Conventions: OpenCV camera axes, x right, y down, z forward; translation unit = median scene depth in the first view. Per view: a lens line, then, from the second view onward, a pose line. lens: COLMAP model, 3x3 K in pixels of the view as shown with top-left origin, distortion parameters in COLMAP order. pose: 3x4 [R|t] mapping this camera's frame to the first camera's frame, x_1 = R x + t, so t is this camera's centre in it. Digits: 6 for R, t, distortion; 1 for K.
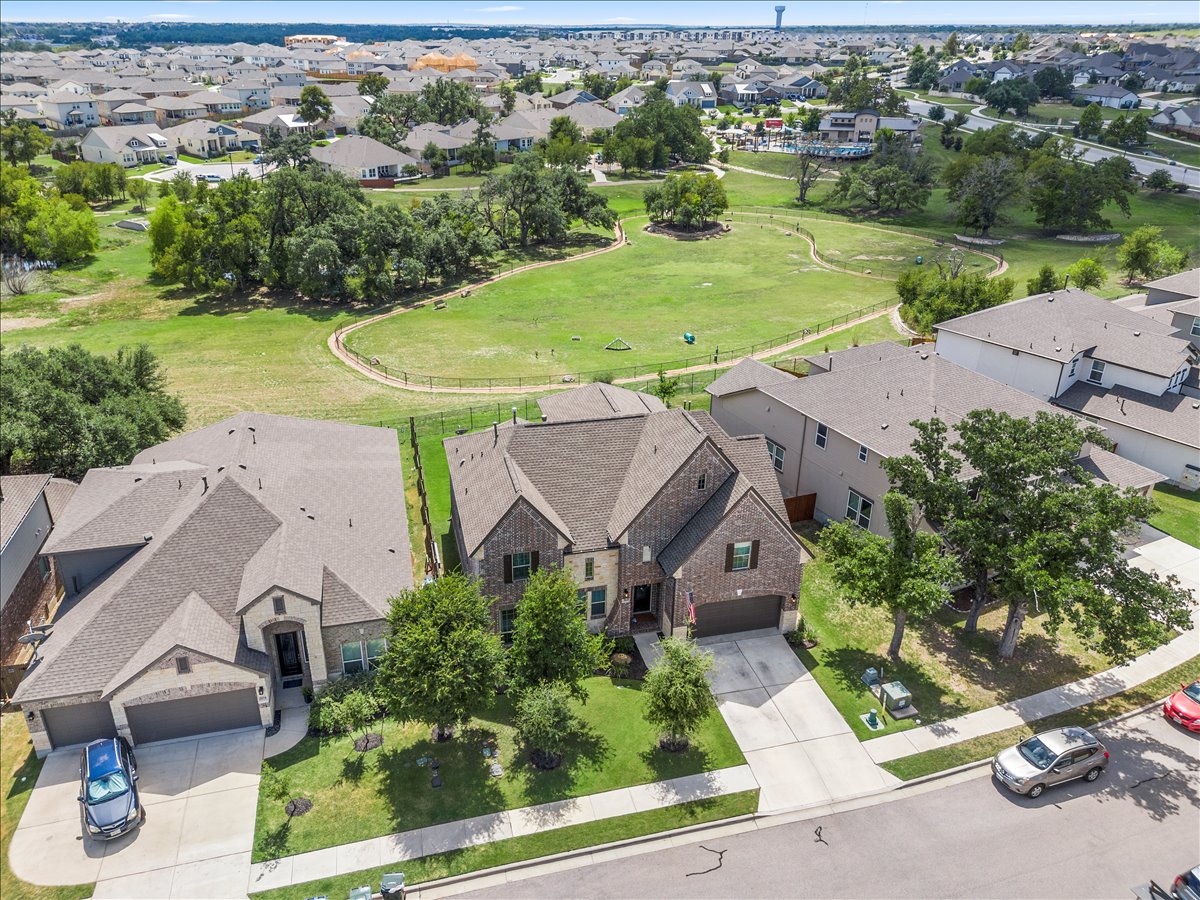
lens RADIAL K [[905.3, 0, 594.3], [0, 905.3, 424.6], [0, 0, 1]] dist [0.106239, -0.128866]
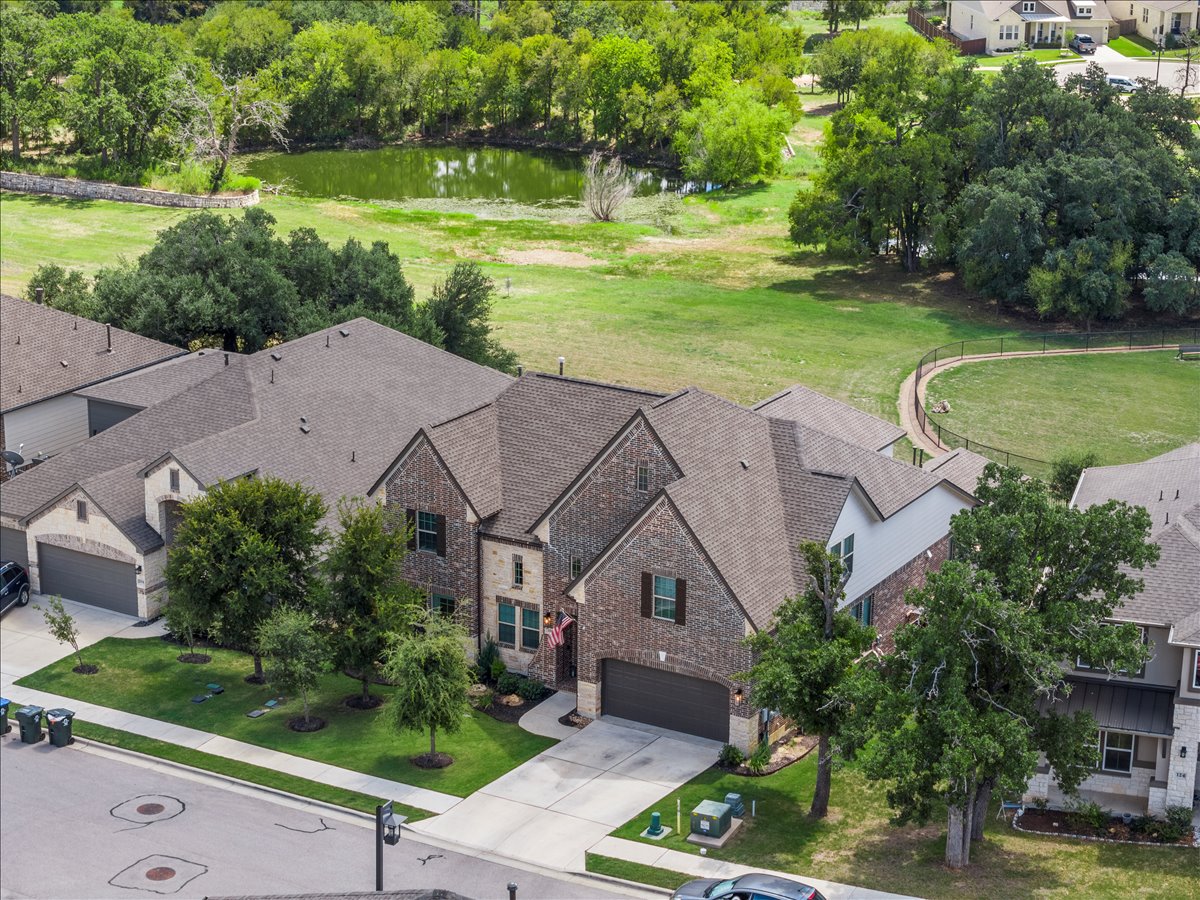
lens RADIAL K [[2411.8, 0, 600.0], [0, 2411.8, 450.0], [0, 0, 1]] dist [-0.079348, 0.145423]
pose [[0.717880, 0.203482, -0.665766, 1.000505], [-0.285246, 0.958342, -0.014670, 0.058324], [0.635046, 0.200439, 0.746017, -0.317700]]
